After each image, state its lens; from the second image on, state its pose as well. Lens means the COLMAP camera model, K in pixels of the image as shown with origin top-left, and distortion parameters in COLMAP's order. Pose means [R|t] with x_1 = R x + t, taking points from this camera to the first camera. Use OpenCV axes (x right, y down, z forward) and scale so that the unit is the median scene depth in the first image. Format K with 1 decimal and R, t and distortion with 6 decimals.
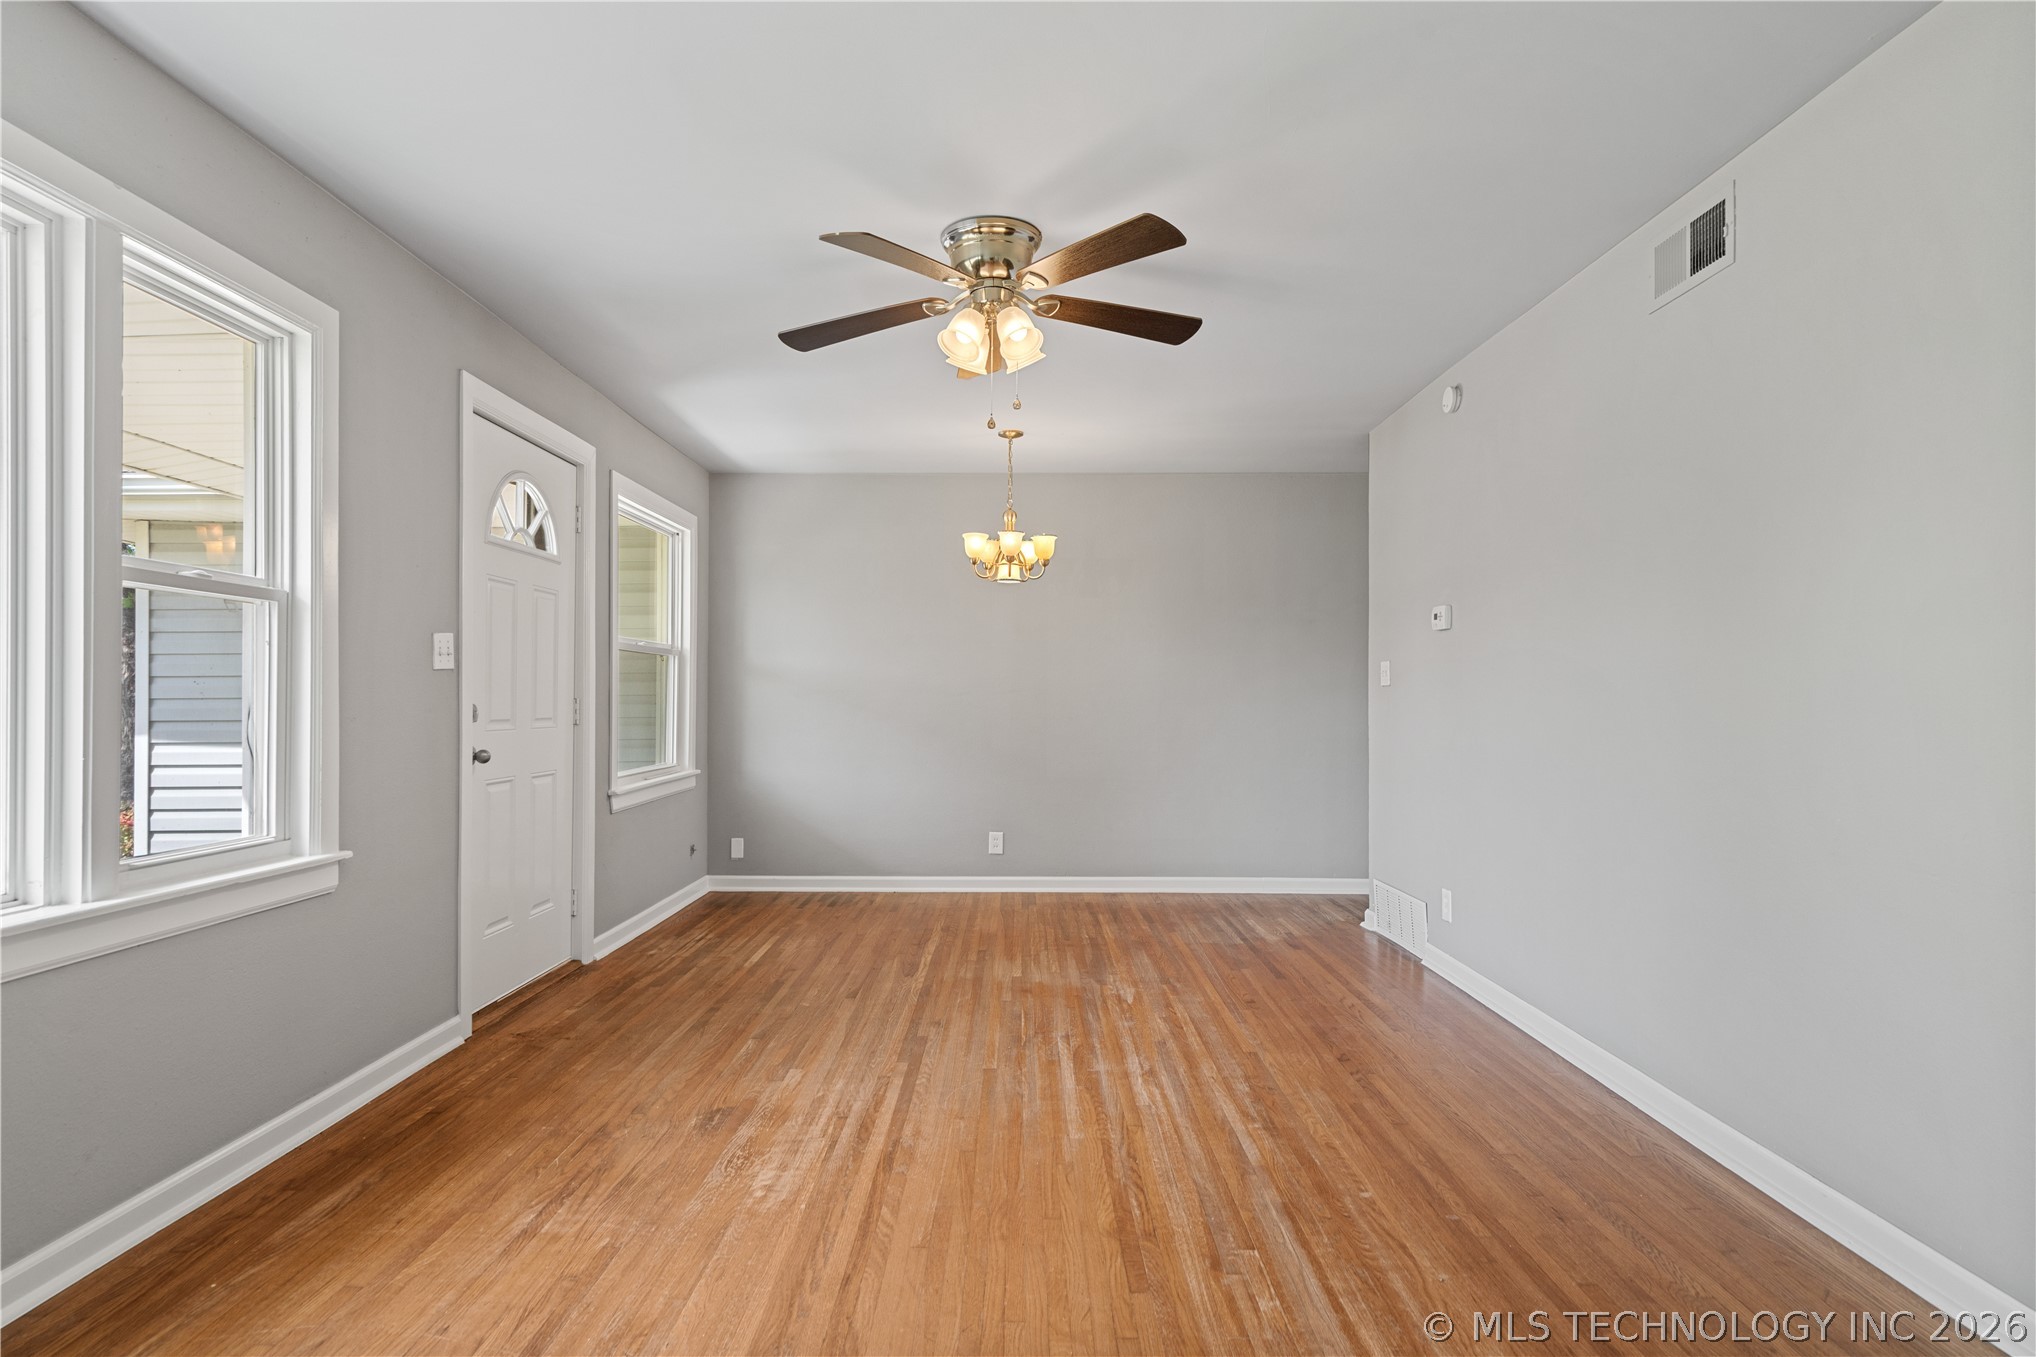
lens RADIAL K [[1091.8, 0, 1003.2], [0, 1091.8, 704.5], [0, 0, 1]] dist [0.002131, 0.001453]
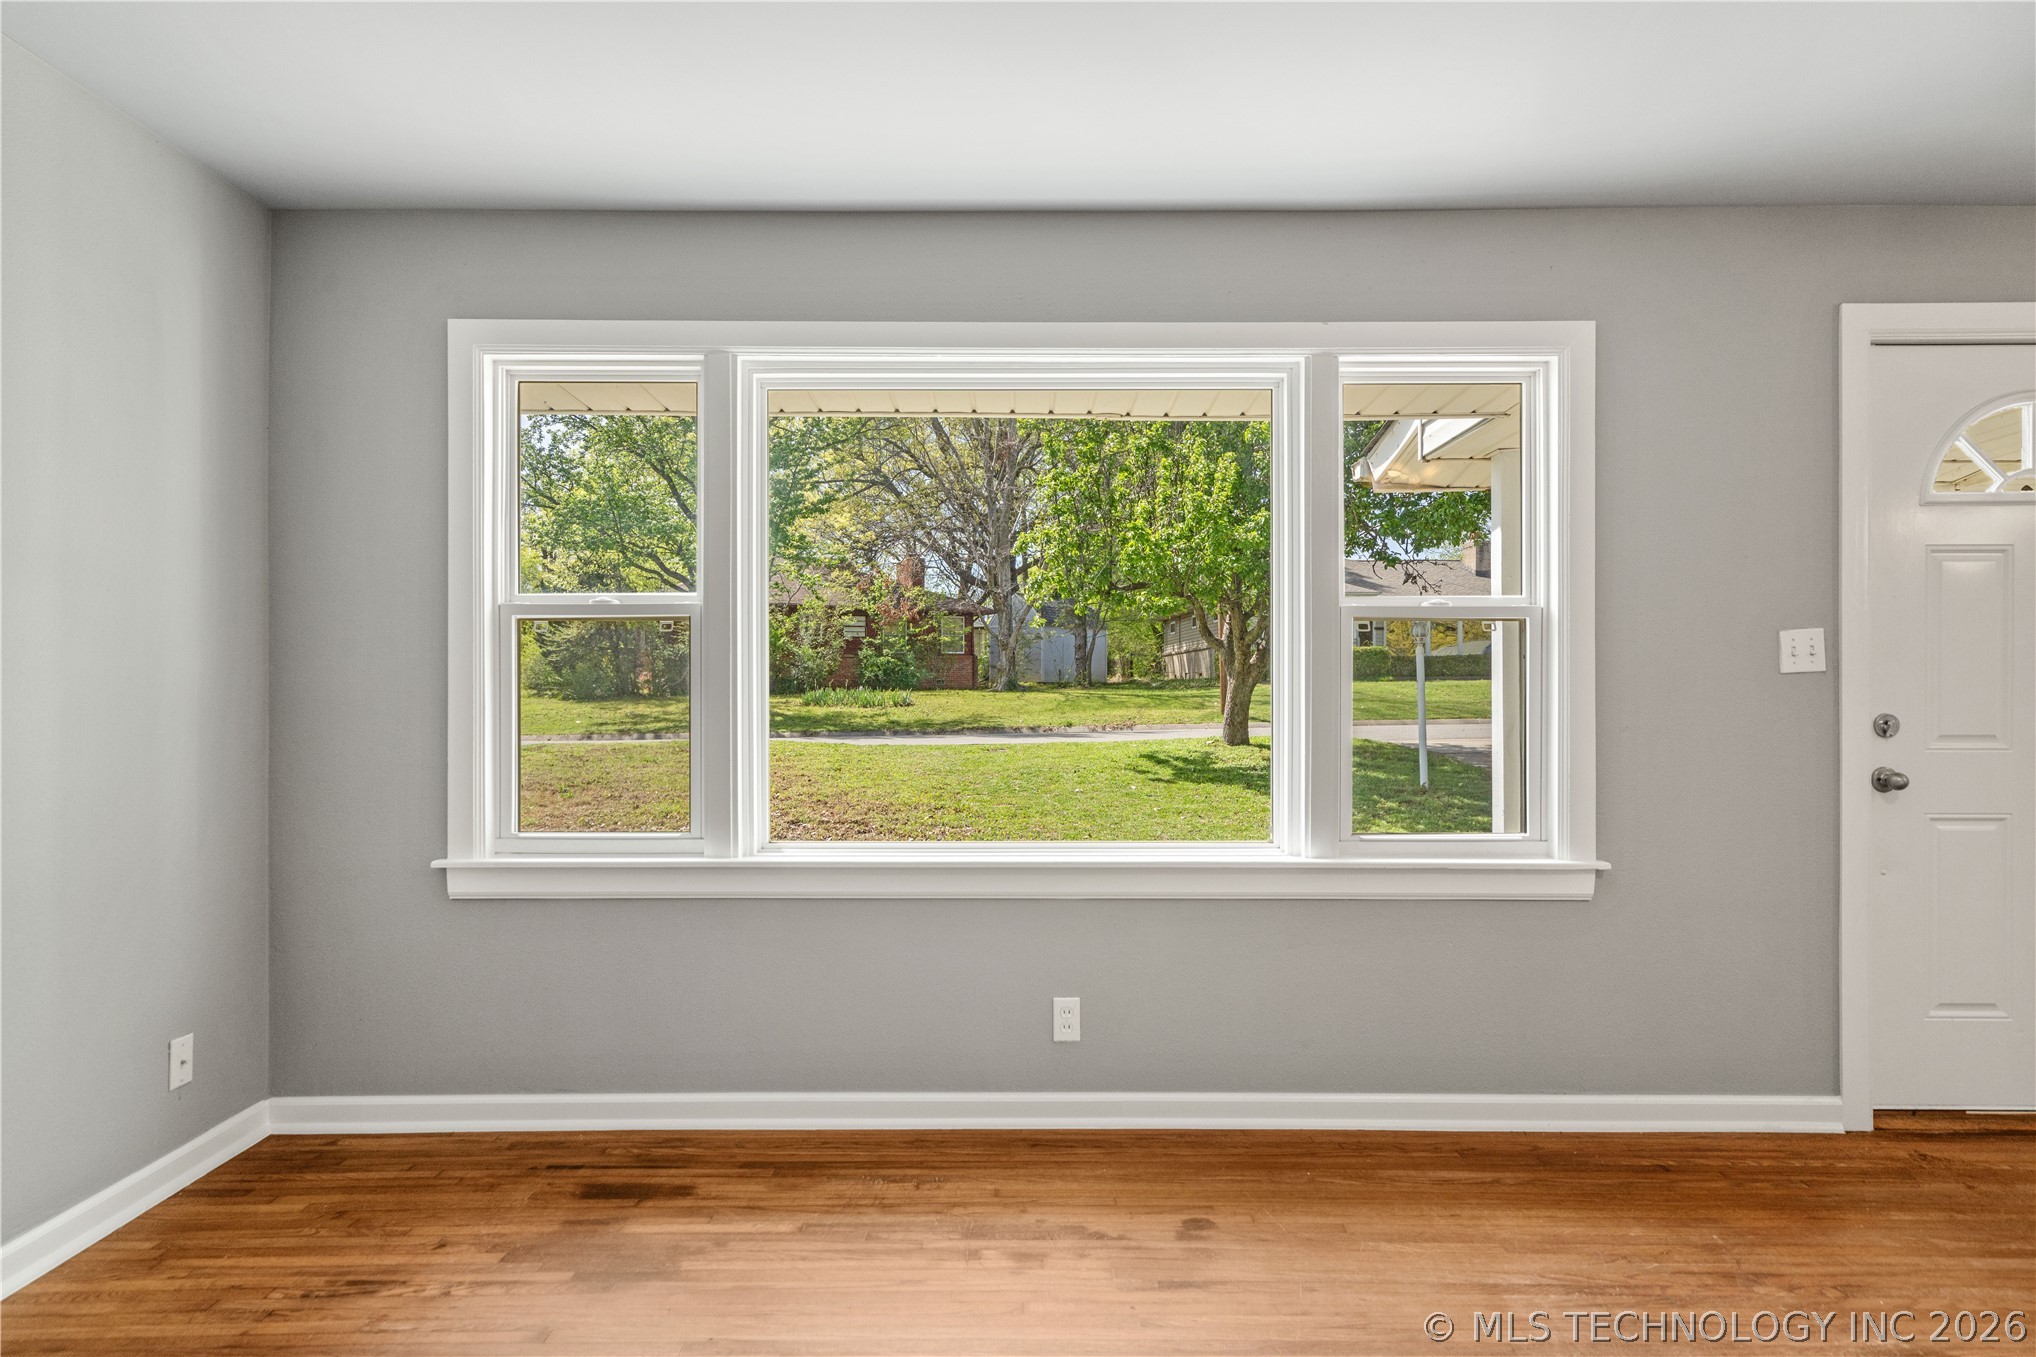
lens RADIAL K [[1090.0, 0, 1009.0], [0, 1090.0, 692.3], [0, 0, 1]] dist [0.005424, 0.001662]
pose [[0.010887, -0.011225, -0.999878, 0.334844], [-0.003930, 0.999929, -0.011268, -0.005090], [0.999933, 0.004052, 0.010842, 0.396631]]
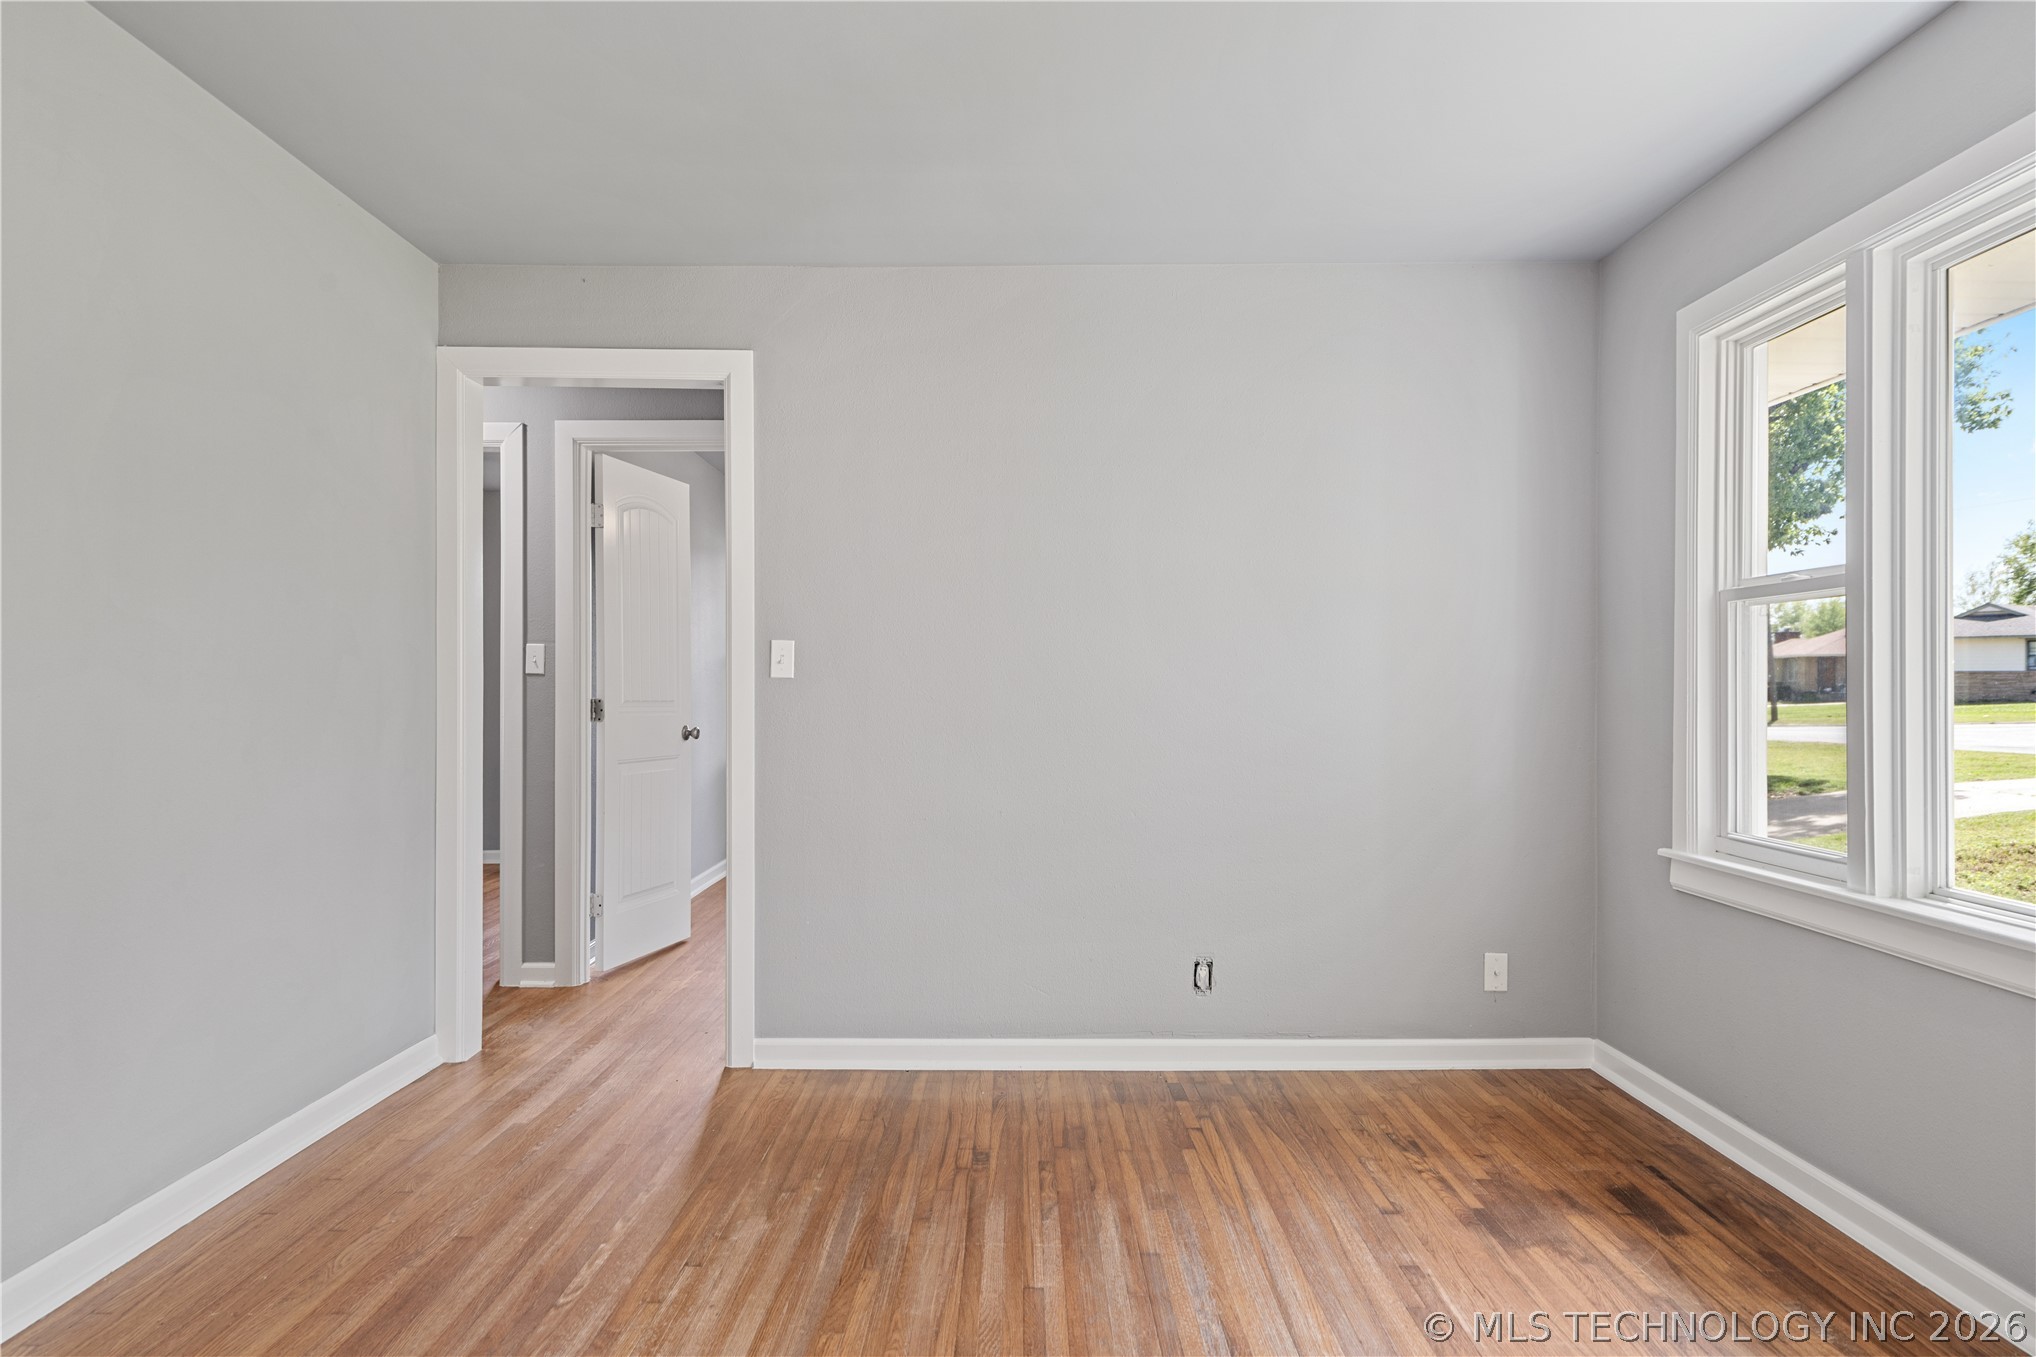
lens RADIAL K [[1285.6, 0, 1002.8], [0, 1285.6, 684.2], [0, 0, 1]] dist [0.004762, 0.001445]
pose [[-0.999953, -0.009558, 0.001314, -0.002474], [-0.009557, 0.999954, 0.000081, -0.008194], [-0.001315, 0.000068, -0.999999, 0.993922]]
